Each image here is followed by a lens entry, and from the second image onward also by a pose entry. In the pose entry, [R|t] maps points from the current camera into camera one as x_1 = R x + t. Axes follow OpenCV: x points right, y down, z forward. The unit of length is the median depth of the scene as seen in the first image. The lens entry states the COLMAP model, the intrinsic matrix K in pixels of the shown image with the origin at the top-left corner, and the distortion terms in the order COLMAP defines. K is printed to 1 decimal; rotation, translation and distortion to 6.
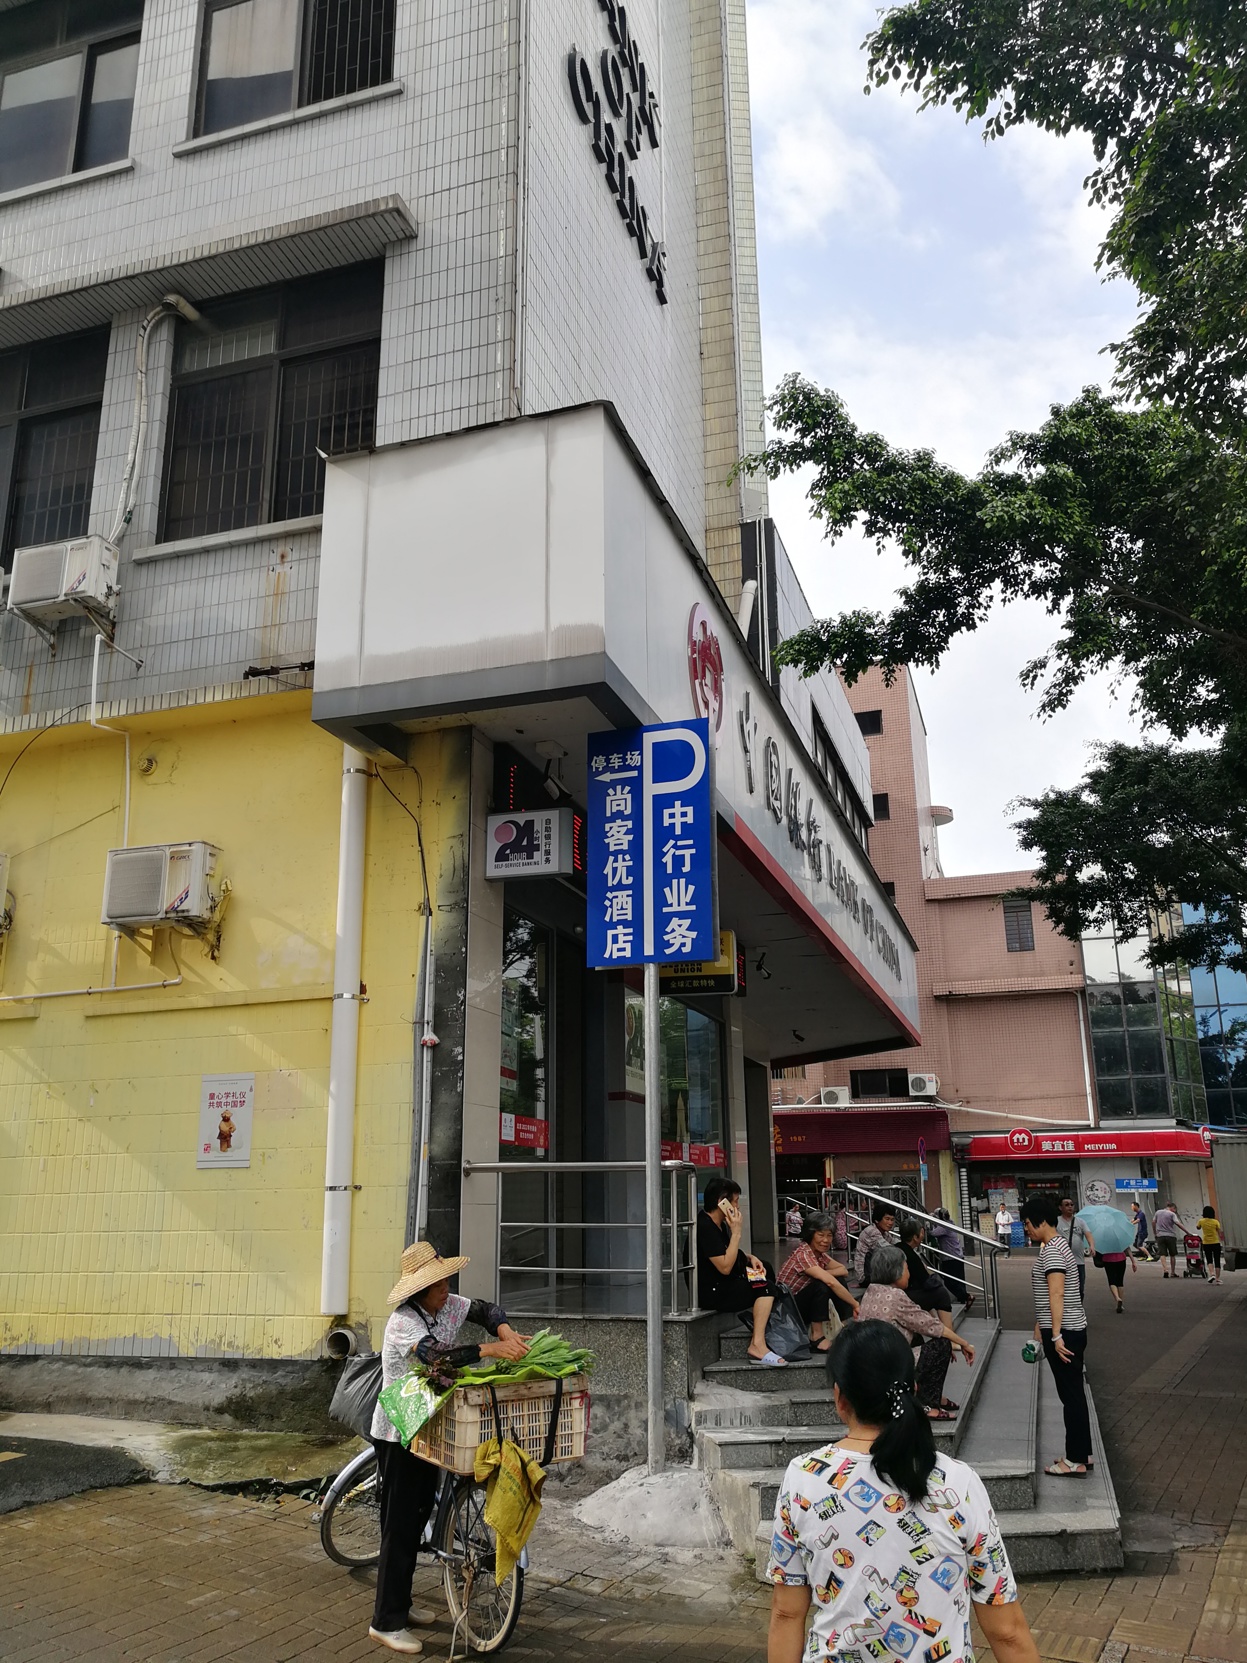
lens RADIAL K [[1317.4, 0, 620.2], [0, 1317.4, 839.6], [0, 0, 1]] dist [-0.004293, 0.008285]
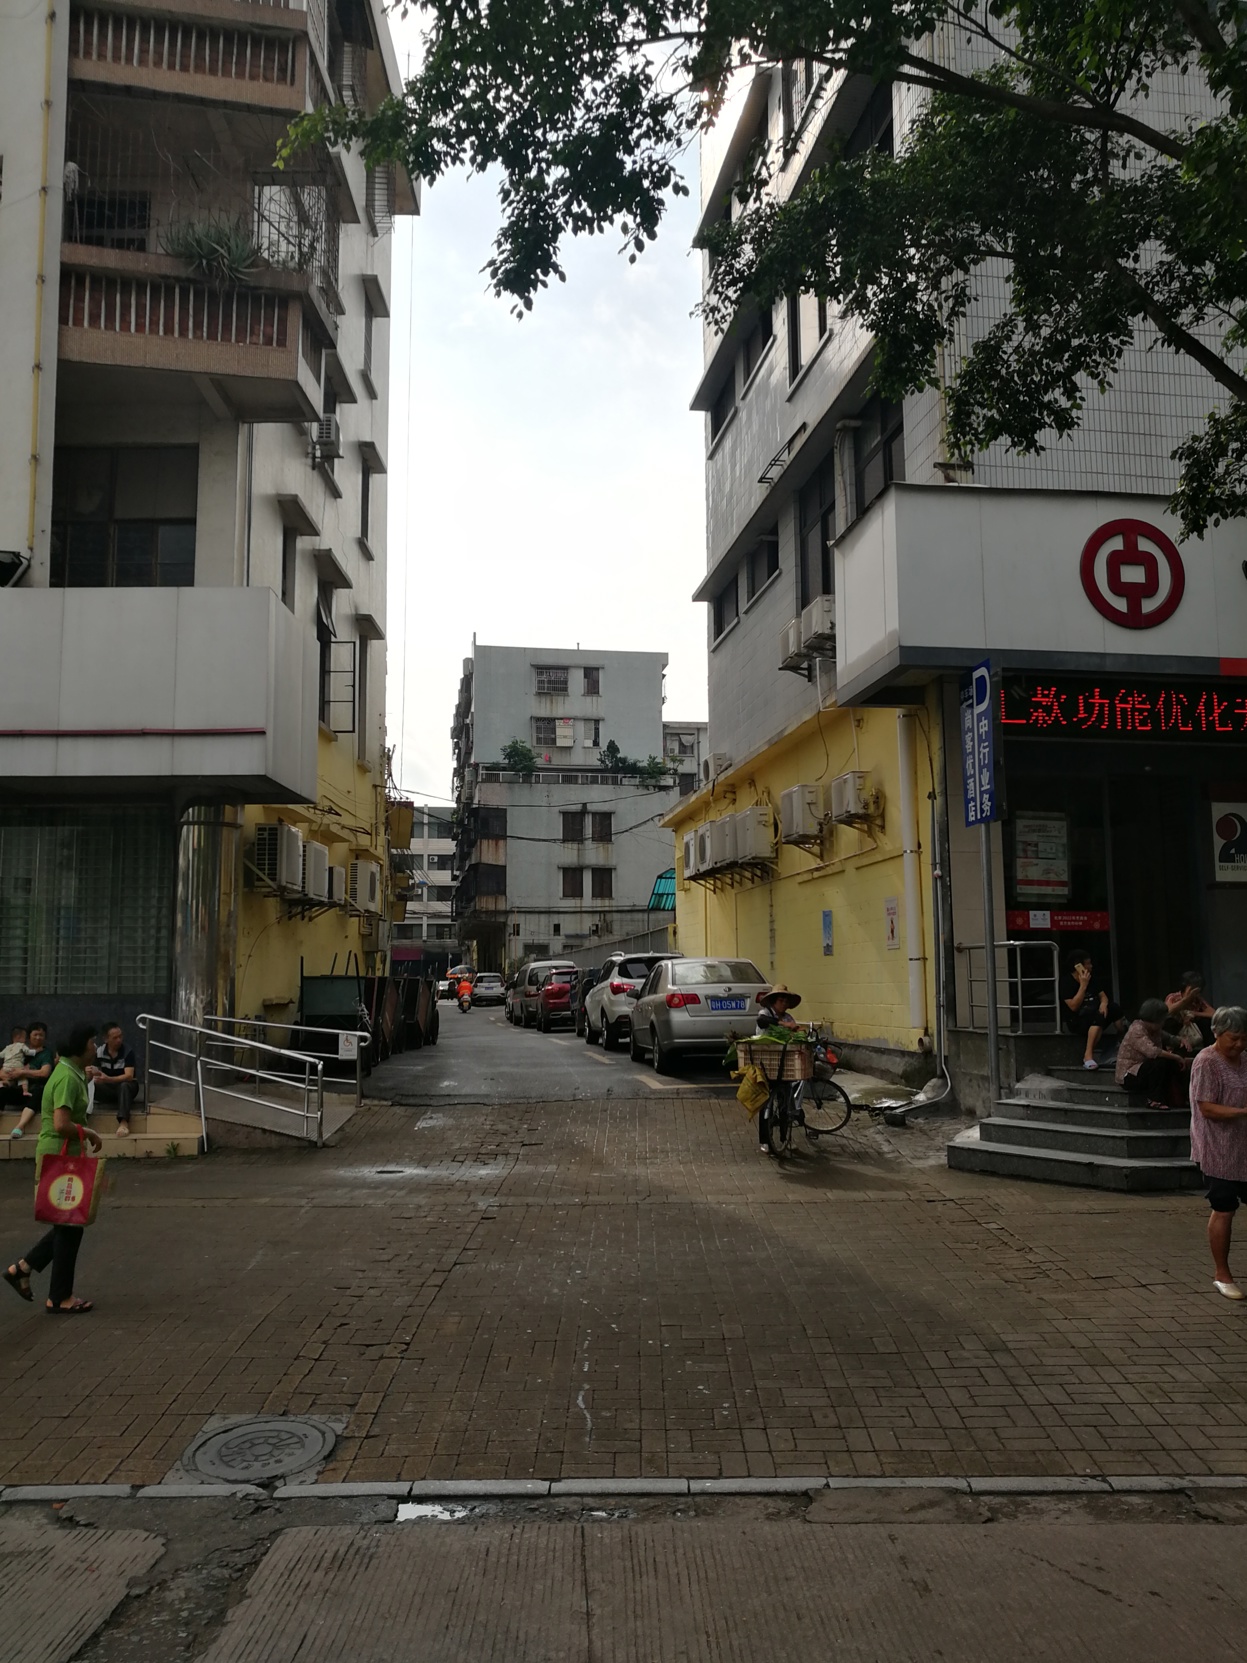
lens RADIAL K [[1317.4, 0, 625.7], [0, 1317.4, 821.7], [0, 0, 1]] dist [-0.004293, 0.008285]
pose [[0.443454, -0.105623, -0.890052, 1.180883], [0.242404, 0.970159, 0.005645, -0.018385], [0.862895, -0.218256, 0.455825, -0.097587]]
